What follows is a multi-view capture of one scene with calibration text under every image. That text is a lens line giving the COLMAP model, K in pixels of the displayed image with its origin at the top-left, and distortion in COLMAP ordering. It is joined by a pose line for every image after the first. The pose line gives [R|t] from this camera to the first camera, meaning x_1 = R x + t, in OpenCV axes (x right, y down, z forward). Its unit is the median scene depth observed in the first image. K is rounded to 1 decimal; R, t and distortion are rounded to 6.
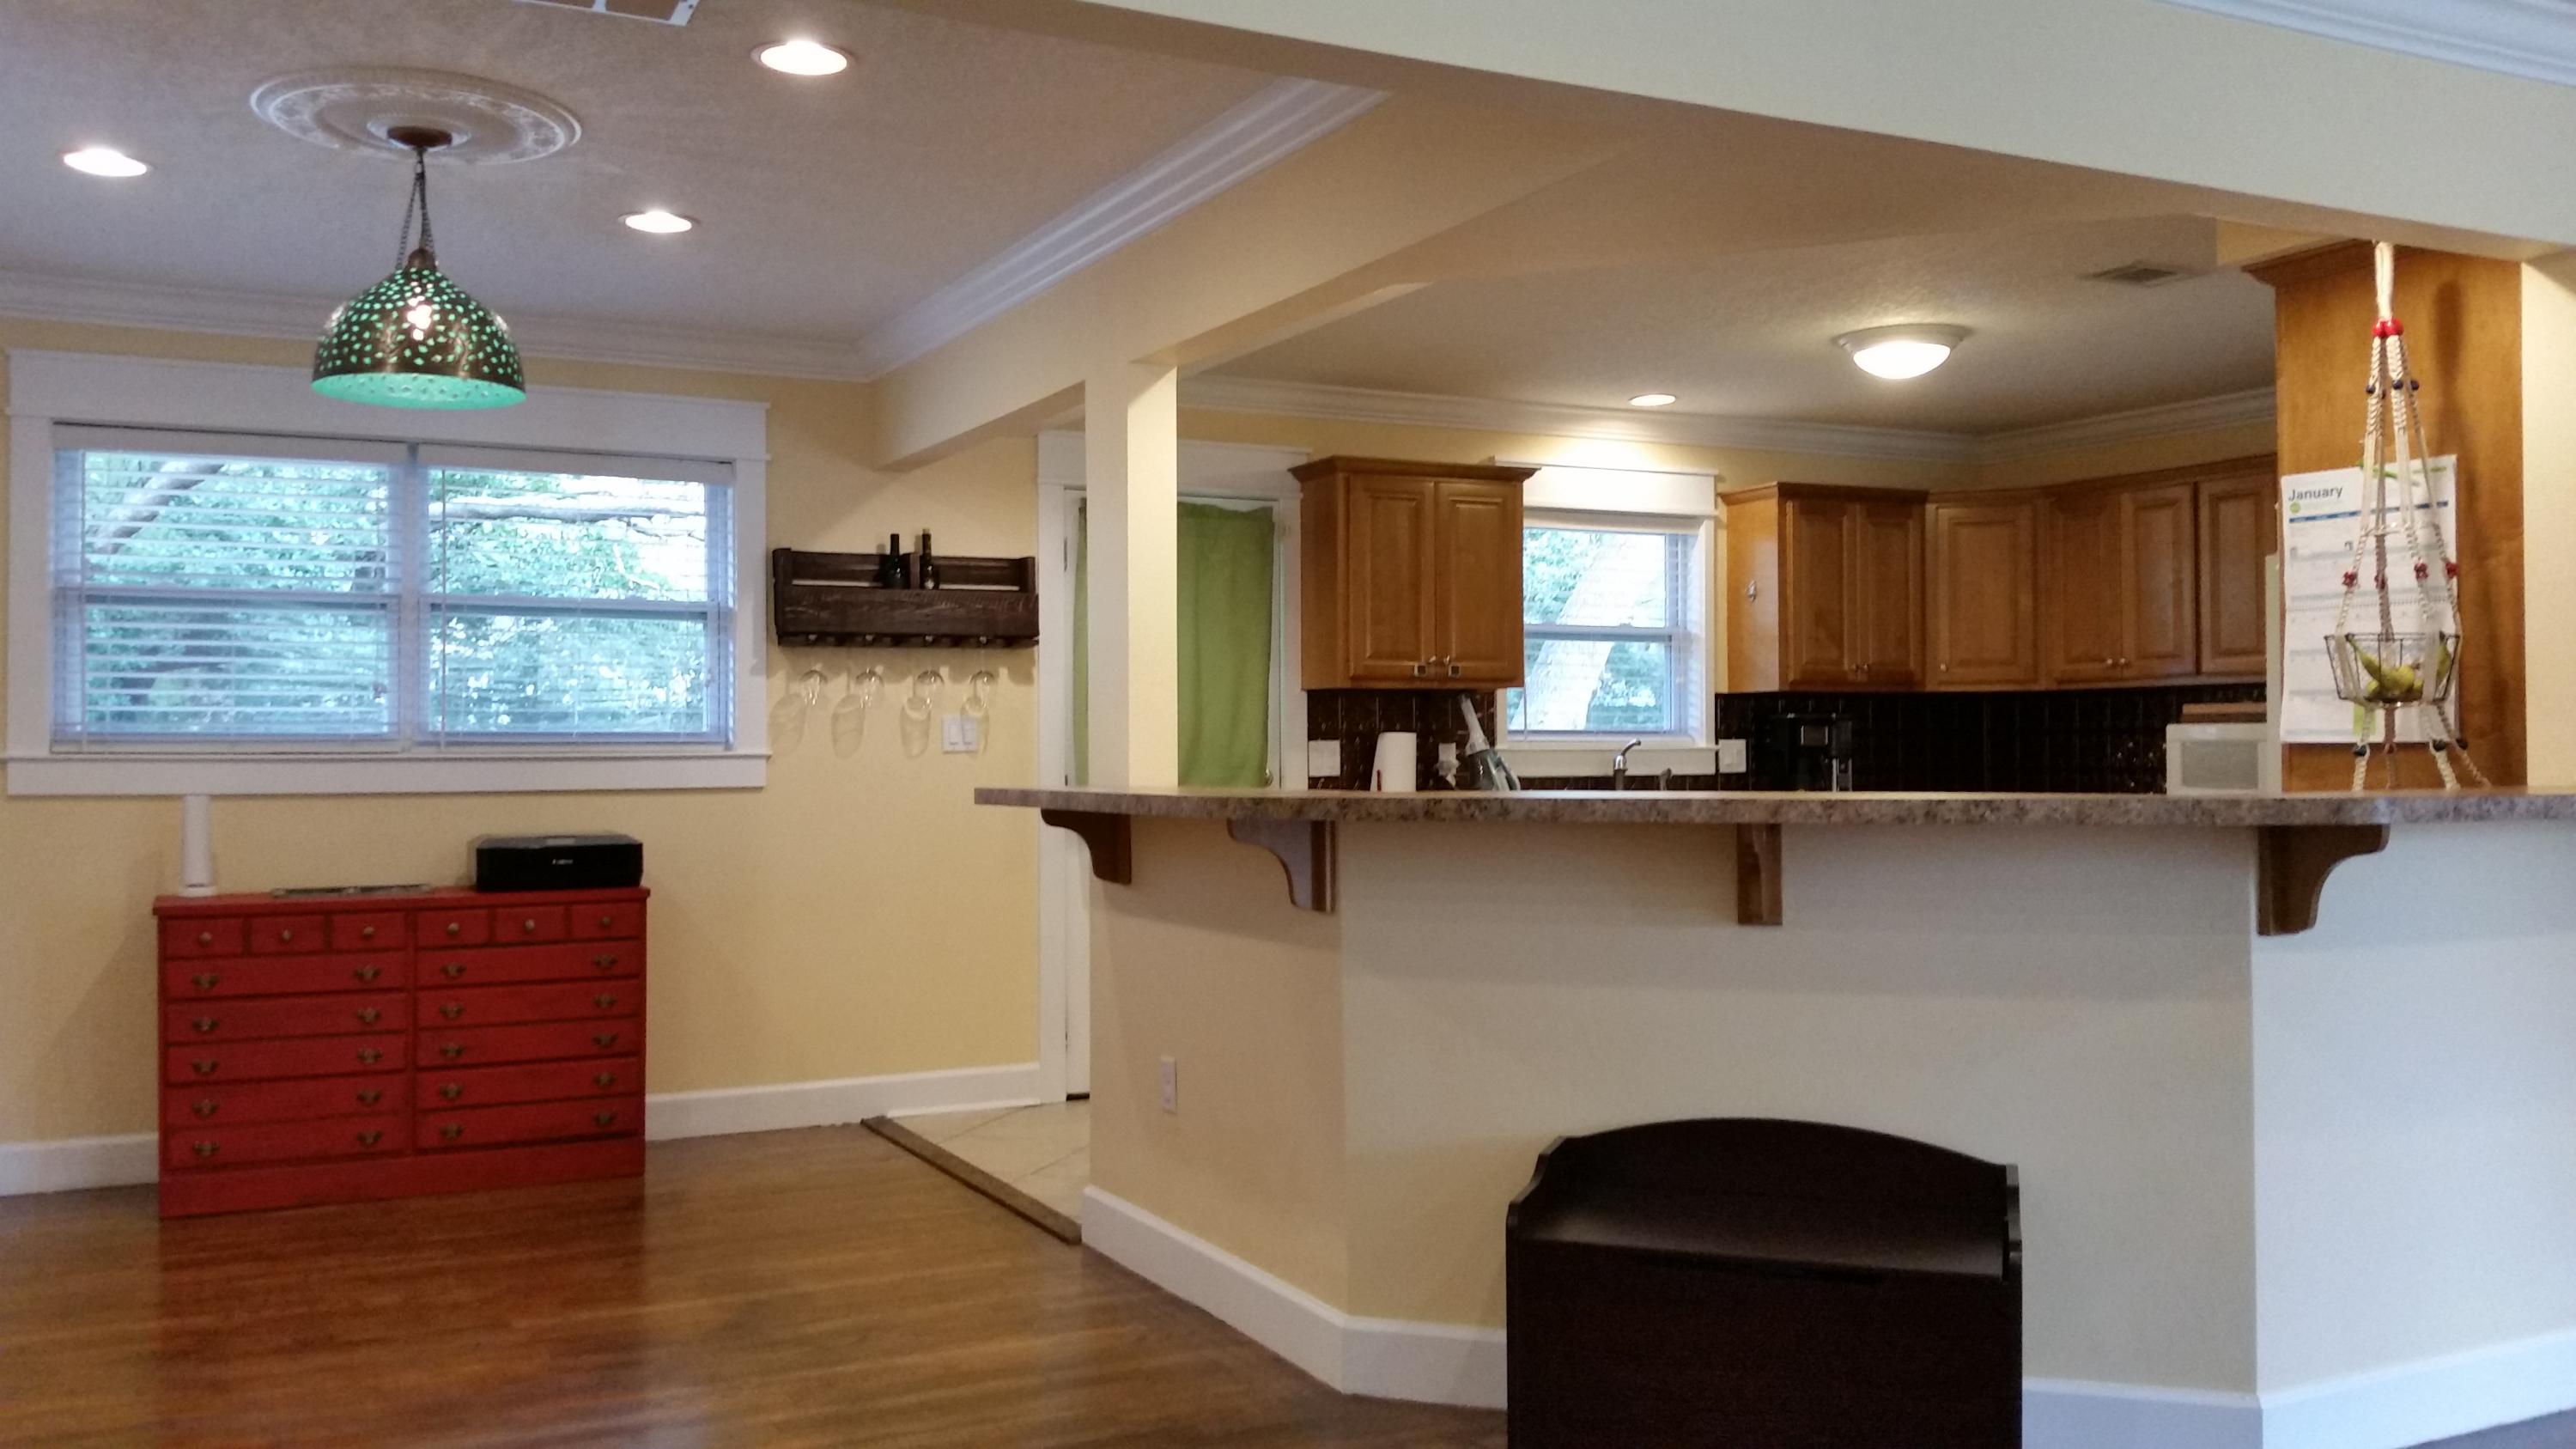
lens RADIAL K [[2100.7, 0, 1298.1], [0, 2100.7, 728.3], [0, 0, 1]] dist [0.094122, -0.138361]
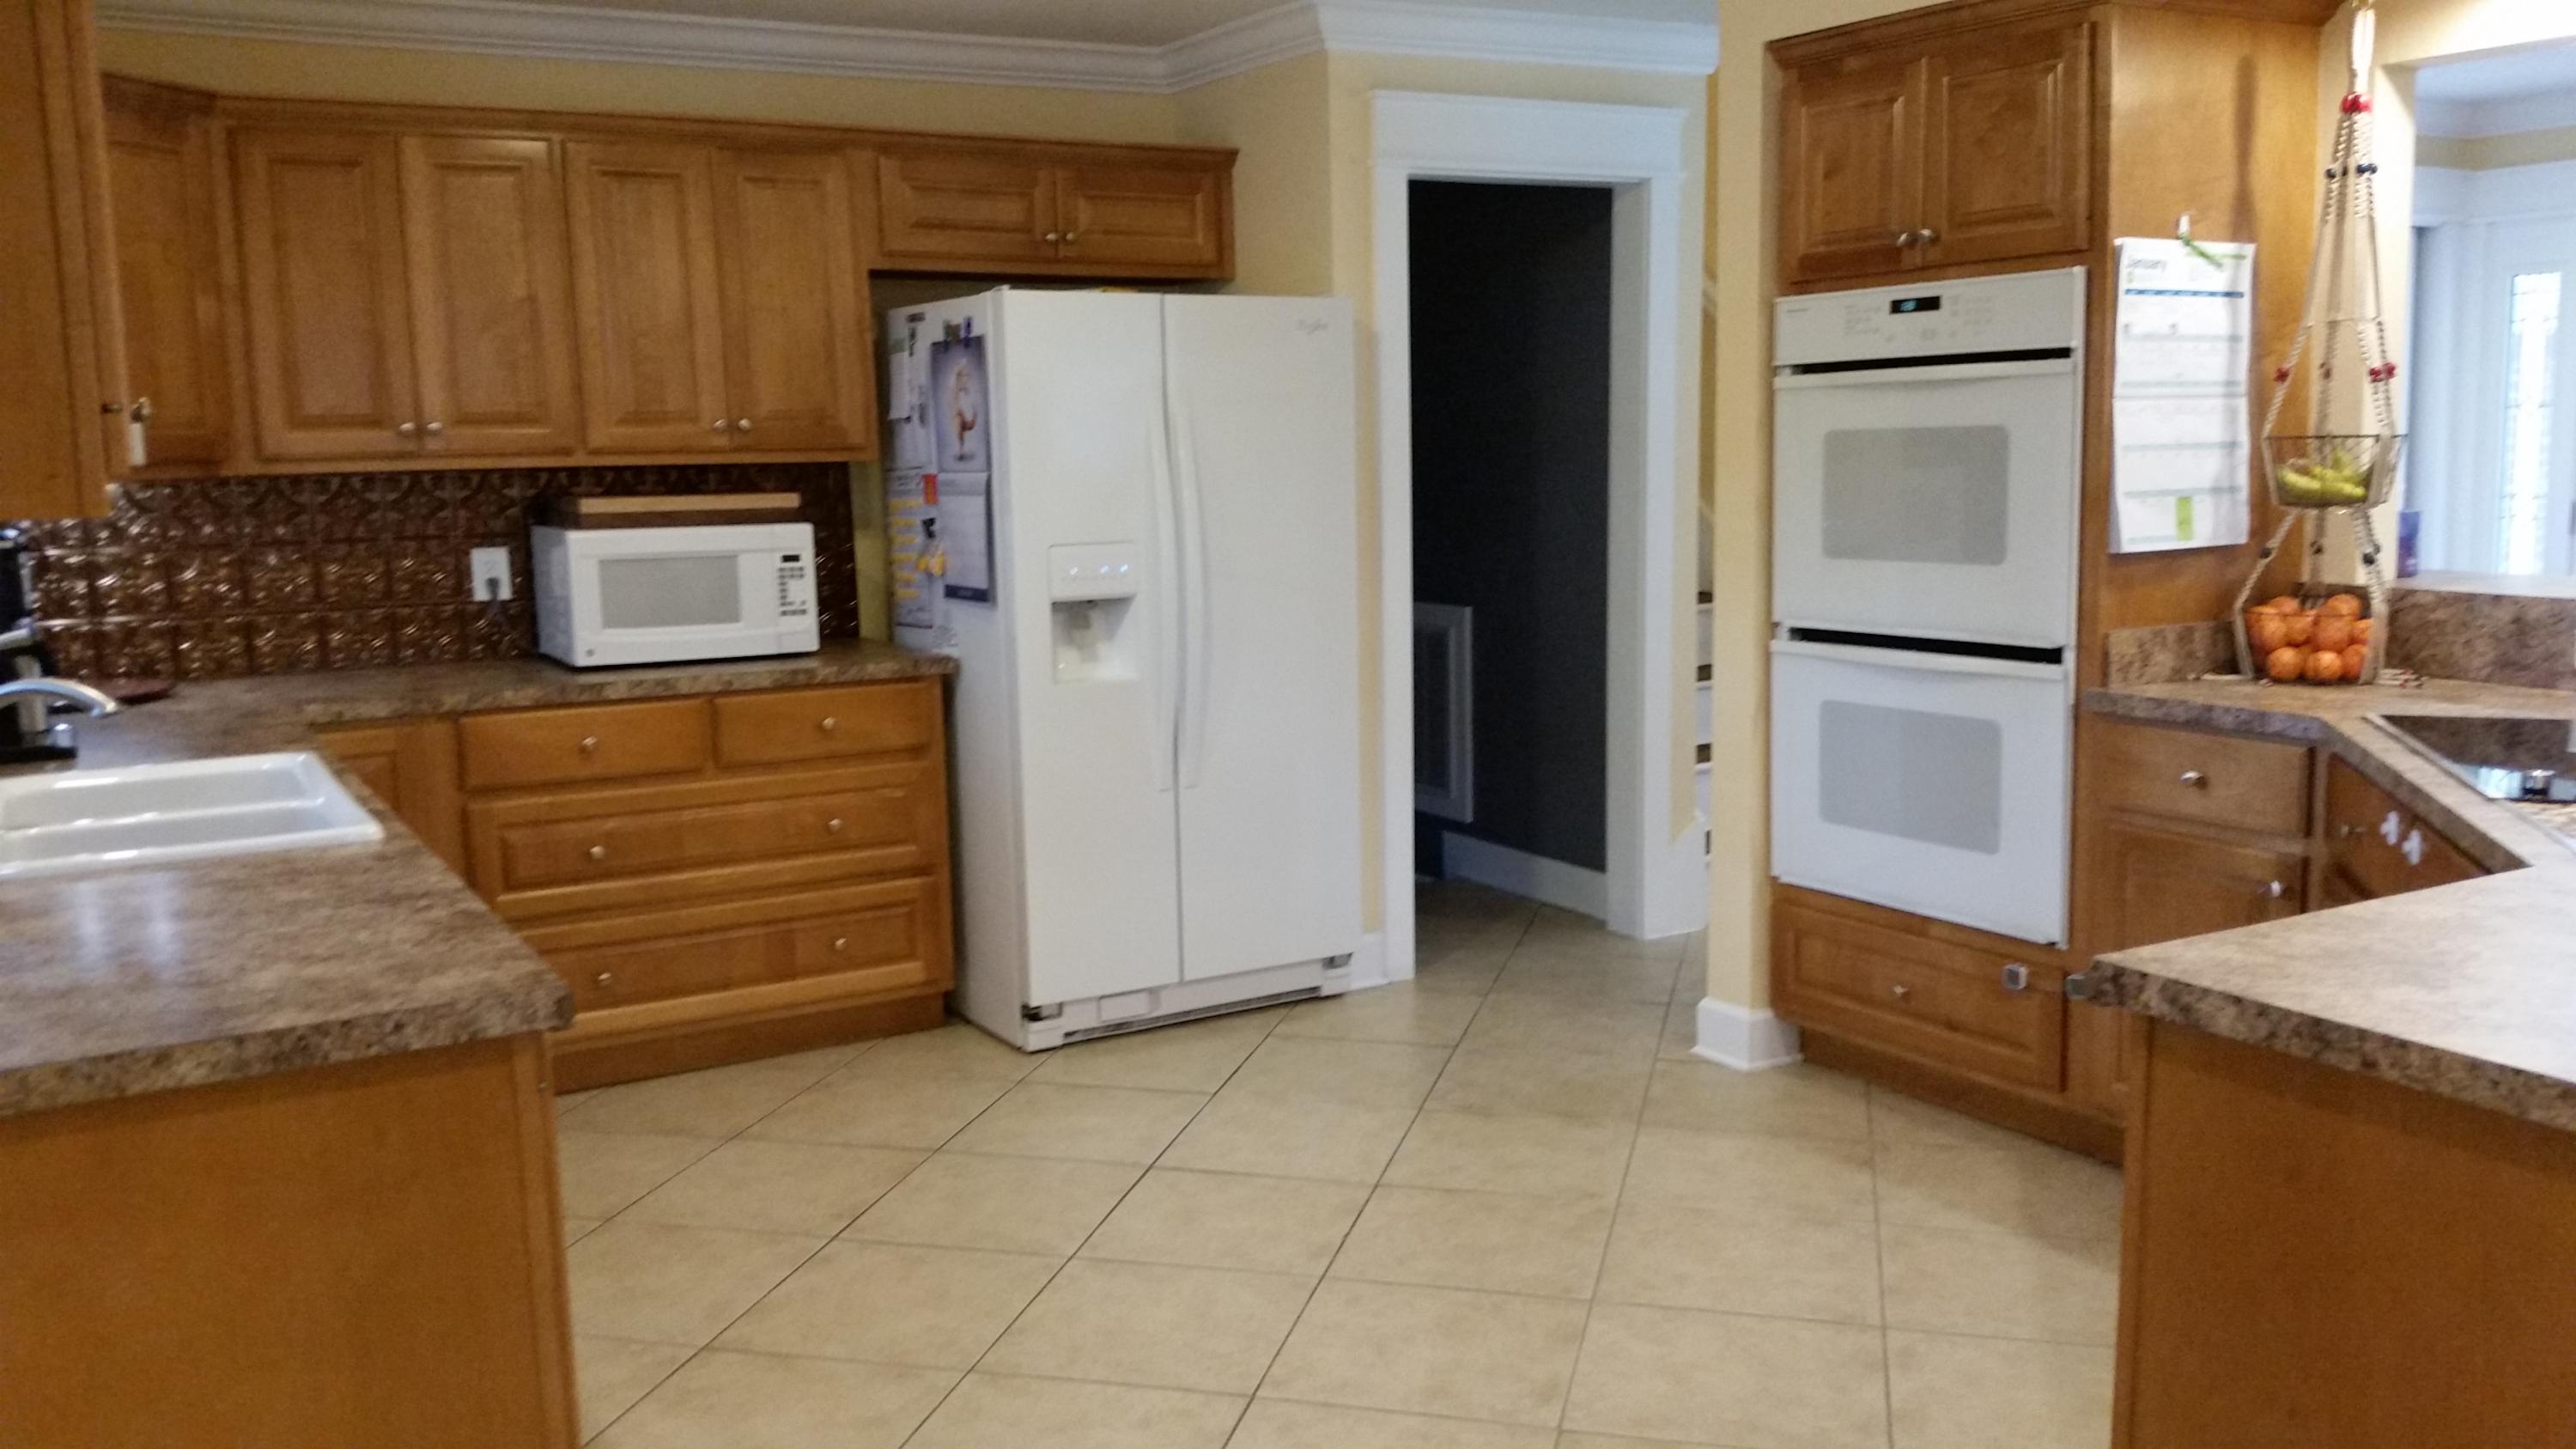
lens RADIAL K [[2100.7, 0, 1227.9], [0, 2100.7, 746.9], [0, 0, 1]] dist [0.094122, -0.138361]
pose [[-0.042471, -0.138688, 0.989425, -0.246445], [0.011799, 0.990180, 0.139300, -0.025040], [-0.999028, 0.017590, -0.040417, 0.878218]]
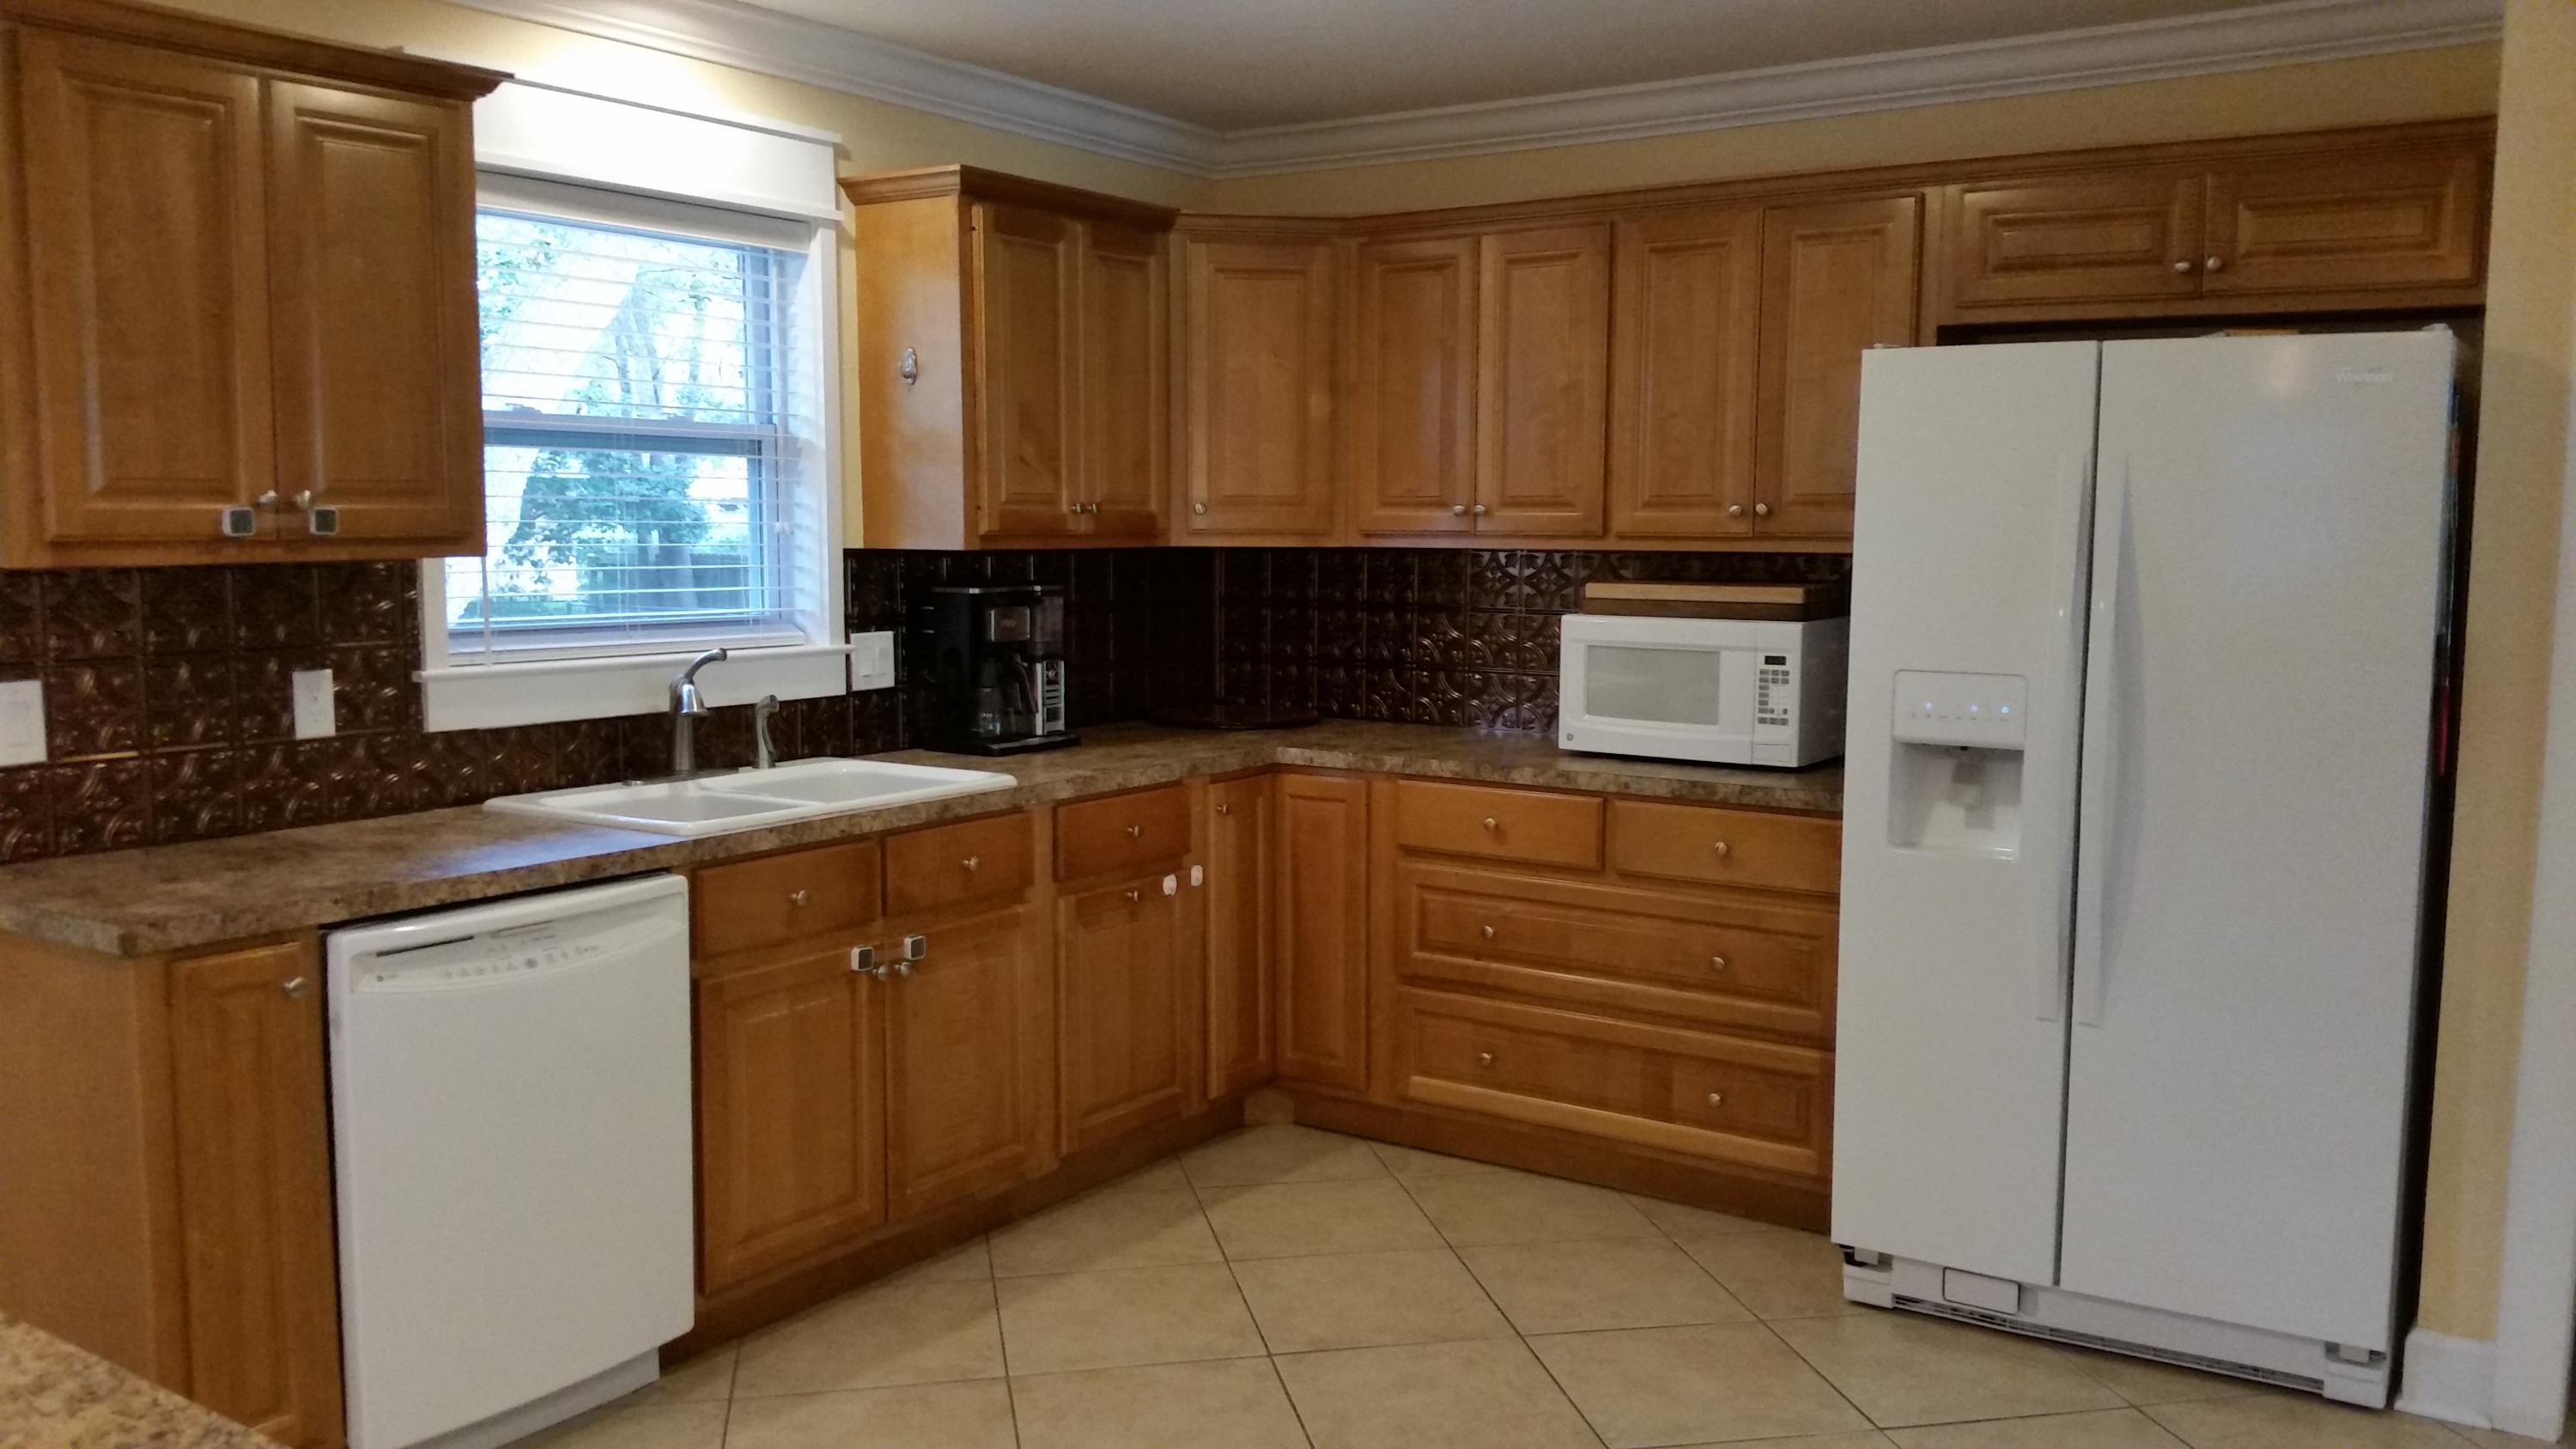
lens RADIAL K [[2100.7, 0, 1265.7], [0, 2100.7, 729.8], [0, 0, 1]] dist [0.094122, -0.138361]
pose [[0.879244, -0.037866, 0.474864, 0.034645], [-0.016207, 0.993881, 0.109262, -0.036323], [-0.476095, -0.103764, 0.873250, 0.520551]]
